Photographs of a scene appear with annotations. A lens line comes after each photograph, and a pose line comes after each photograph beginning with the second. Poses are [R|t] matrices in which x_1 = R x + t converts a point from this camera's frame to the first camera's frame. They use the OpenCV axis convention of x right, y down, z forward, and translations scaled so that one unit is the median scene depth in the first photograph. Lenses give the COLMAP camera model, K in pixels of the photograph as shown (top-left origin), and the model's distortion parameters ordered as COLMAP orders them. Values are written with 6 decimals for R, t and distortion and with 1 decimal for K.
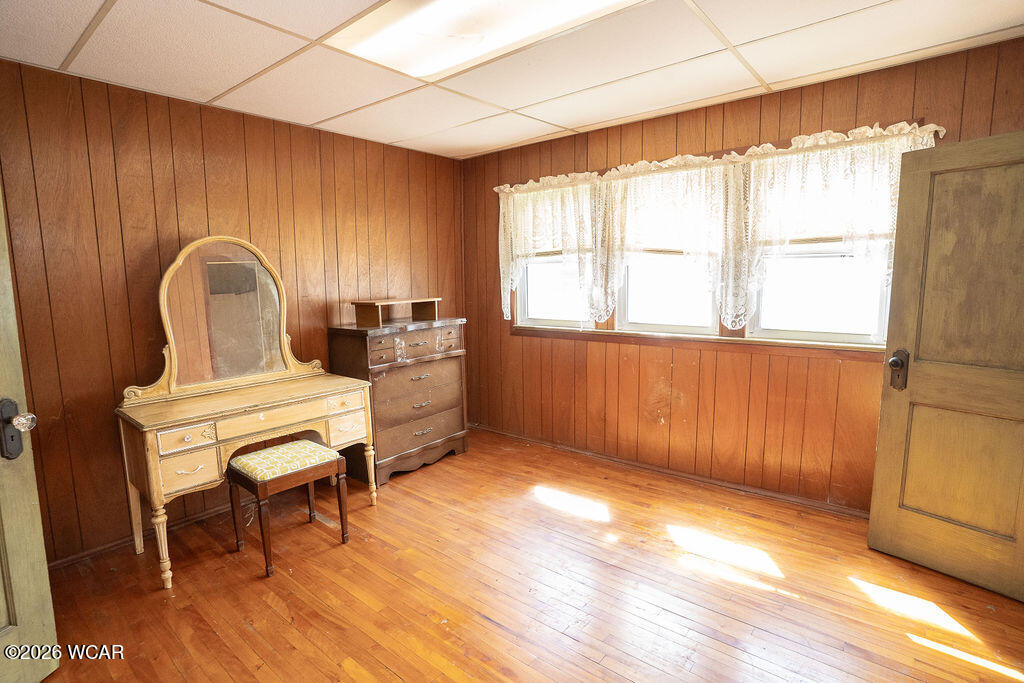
lens RADIAL K [[501.3, 0, 512.0], [0, 501.3, 341.5], [0, 0, 1]] dist [-0.088893, 0.040525]
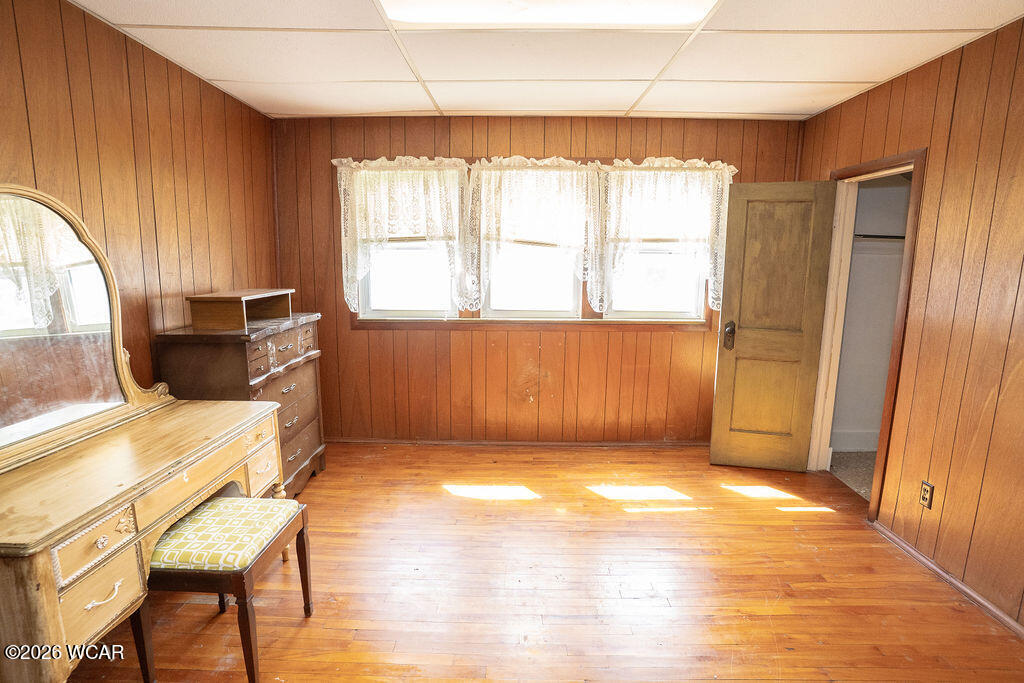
lens RADIAL K [[501.3, 0, 512.0], [0, 501.3, 341.5], [0, 0, 1]] dist [-0.088893, 0.040525]
pose [[0.780889, -0.077419, 0.619854, -0.423691], [0.058693, 0.996994, 0.050582, -0.025175], [-0.621906, -0.003118, 0.783086, 0.175314]]
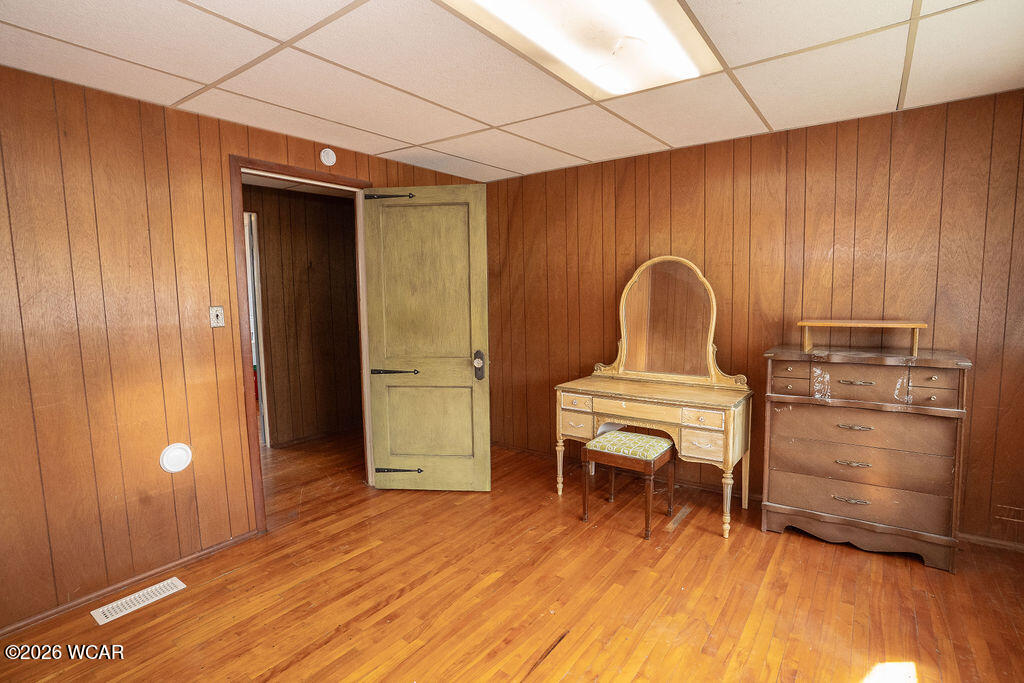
lens RADIAL K [[501.3, 0, 512.0], [0, 501.3, 341.5], [0, 0, 1]] dist [-0.088893, 0.040525]
pose [[0.051422, 0.116863, -0.991816, 0.537143], [-0.110532, 0.987694, 0.110647, -0.085571], [0.992541, 0.103938, 0.063707, 0.475281]]
